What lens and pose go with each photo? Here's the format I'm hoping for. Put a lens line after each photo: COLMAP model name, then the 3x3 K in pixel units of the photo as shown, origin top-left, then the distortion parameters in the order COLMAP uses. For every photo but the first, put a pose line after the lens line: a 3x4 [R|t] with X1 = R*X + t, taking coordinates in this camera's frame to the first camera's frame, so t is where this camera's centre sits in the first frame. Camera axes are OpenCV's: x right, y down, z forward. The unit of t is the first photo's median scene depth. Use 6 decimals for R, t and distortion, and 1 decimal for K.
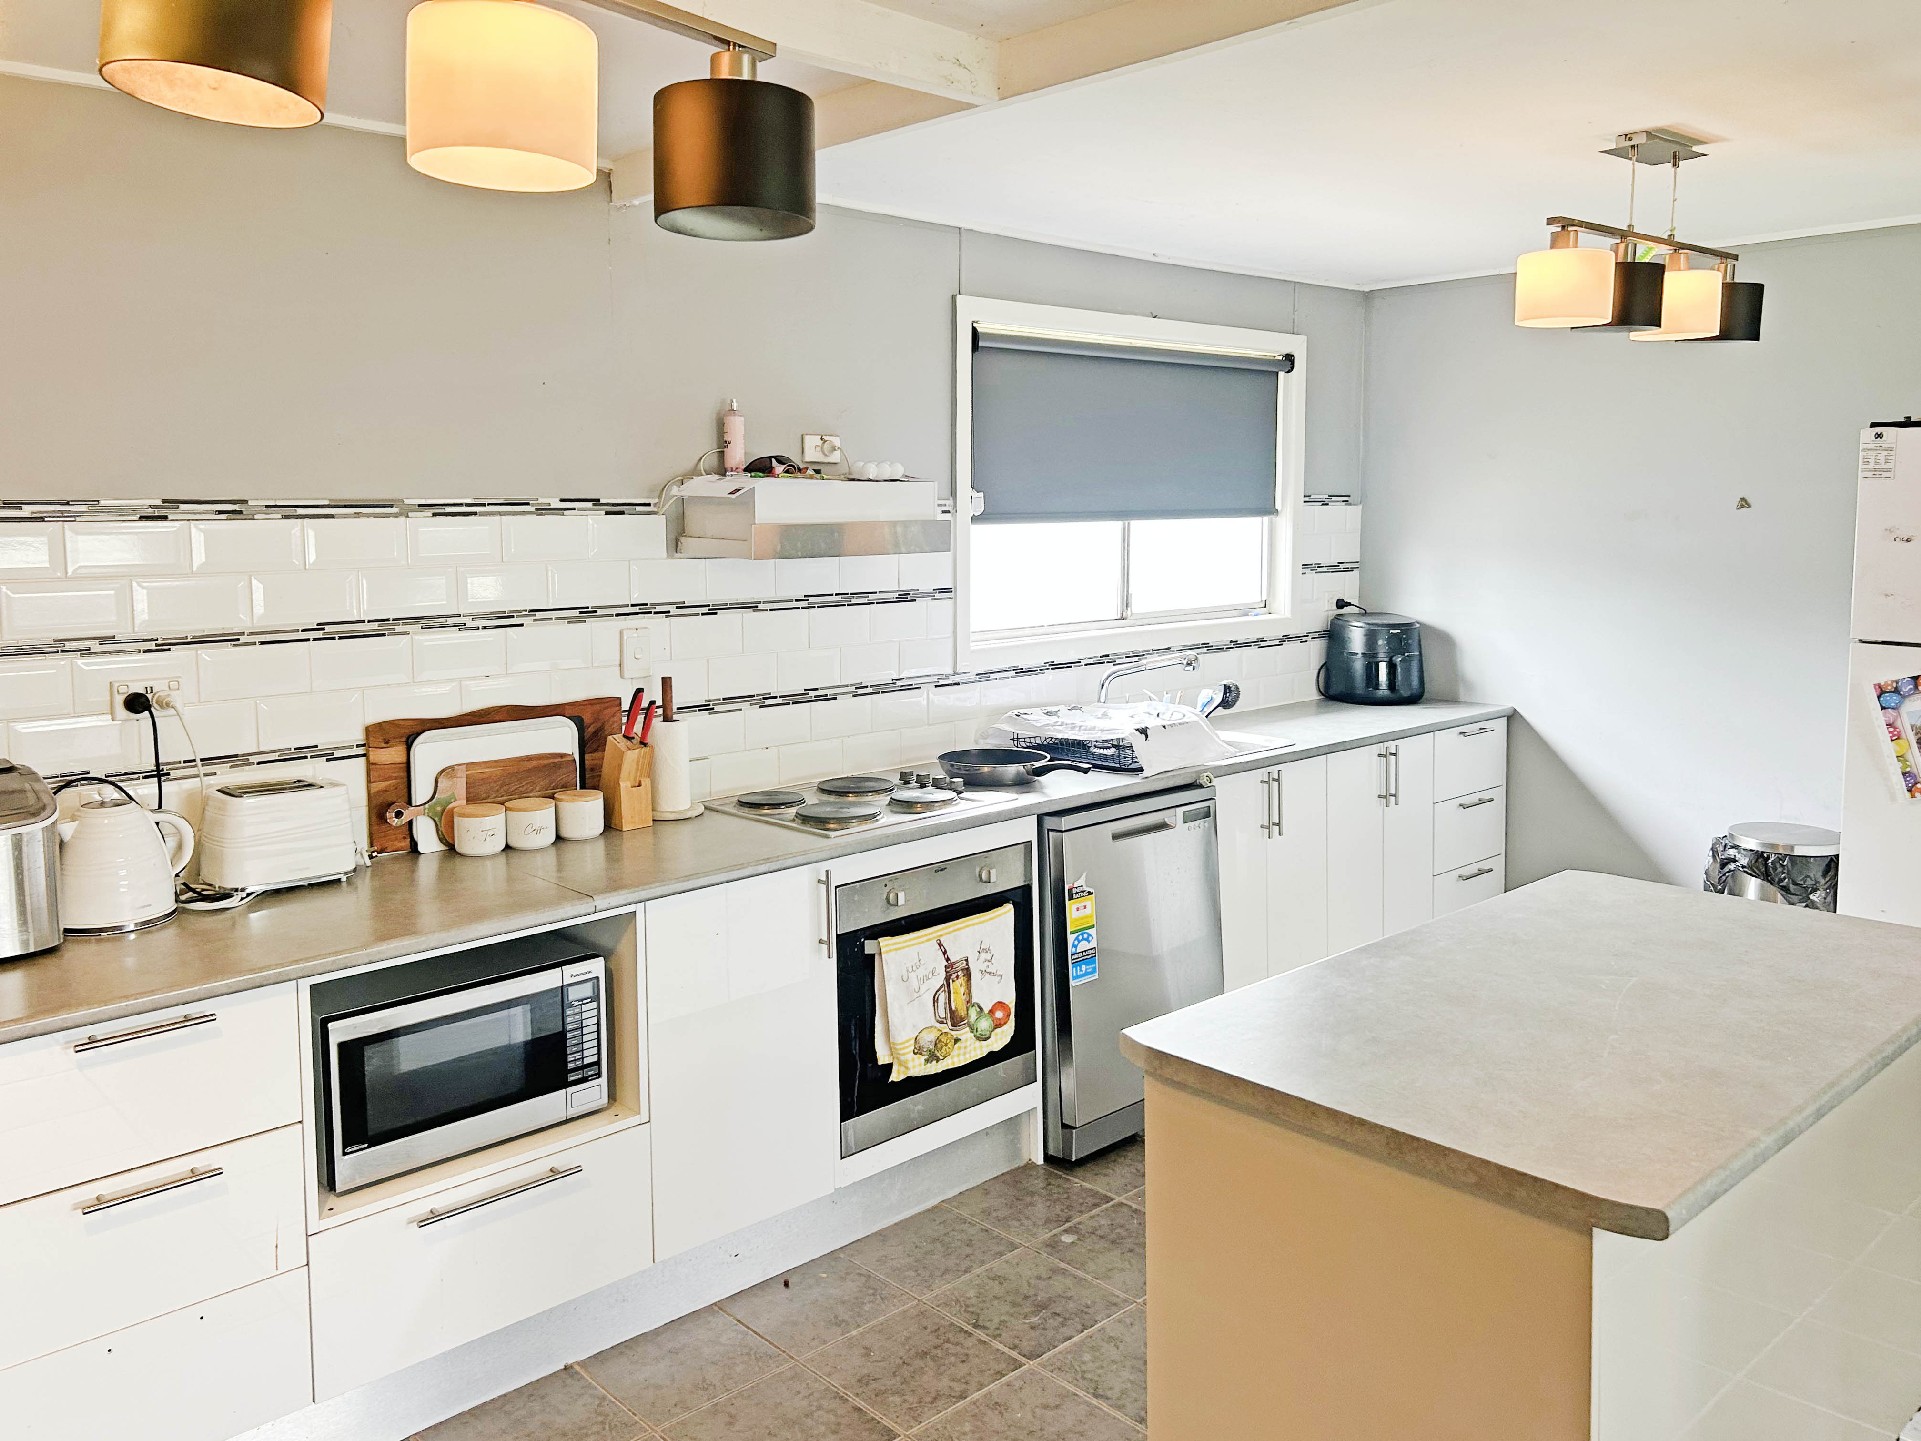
lens RADIAL K [[1456.5, 0, 1019.3], [0, 1456.5, 632.3], [0, 0, 1]] dist [0.007183, -0.045675]
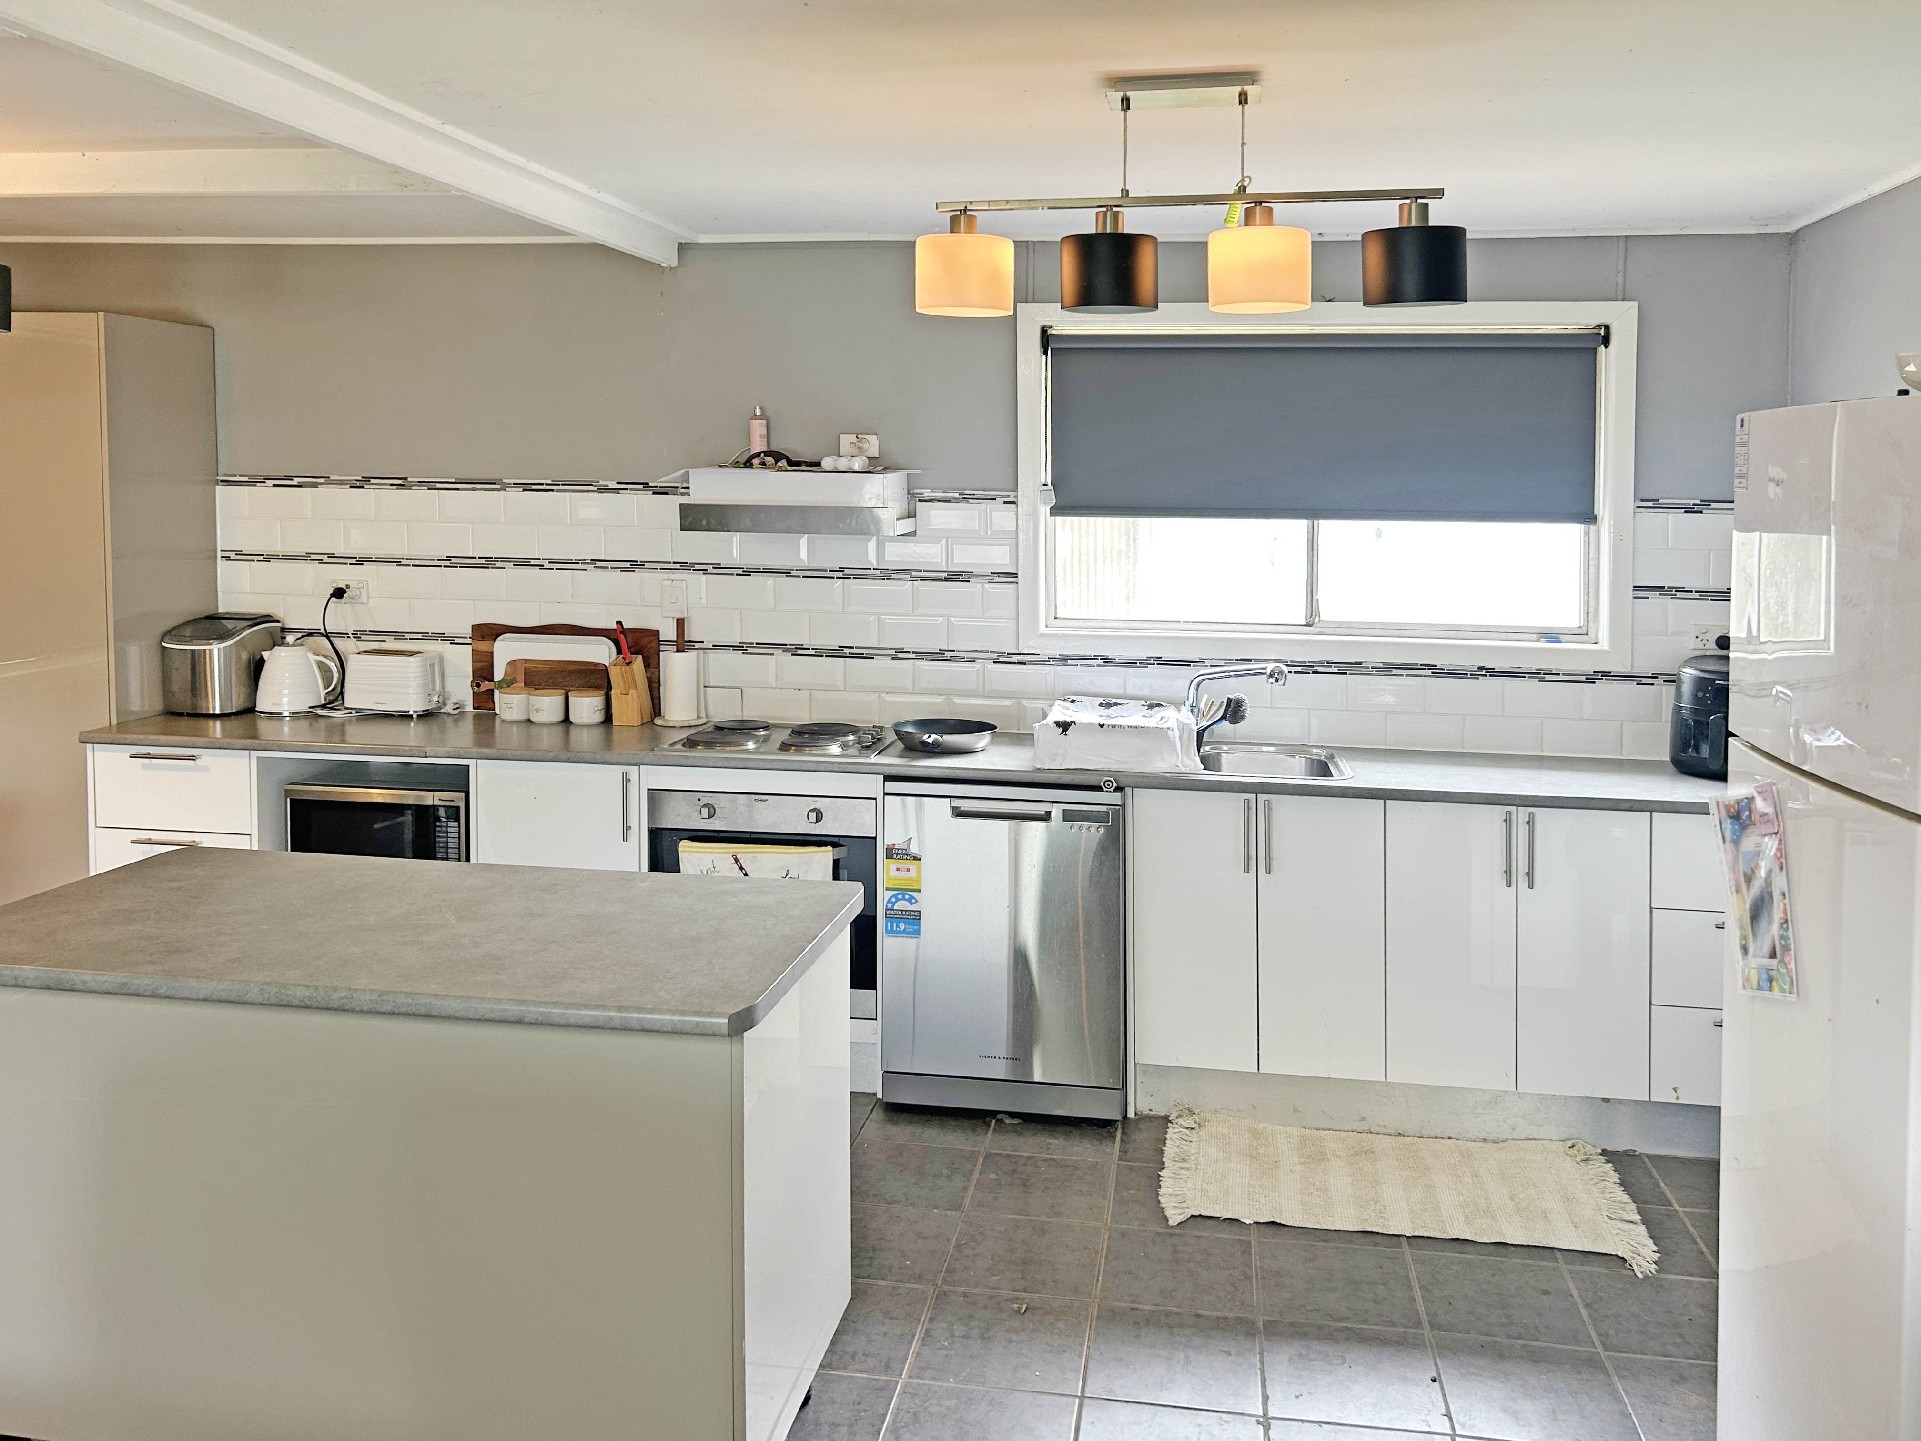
lens RADIAL K [[1527.4, 0, 1036.9], [0, 1527.4, 591.9], [0, 0, 1]] dist [-0.003894, -0.011577]
pose [[0.649646, 0.086255, -0.755328, 1.042235], [-0.090742, 0.995238, 0.035605, -0.074270], [0.754802, 0.045410, 0.654379, 0.347463]]
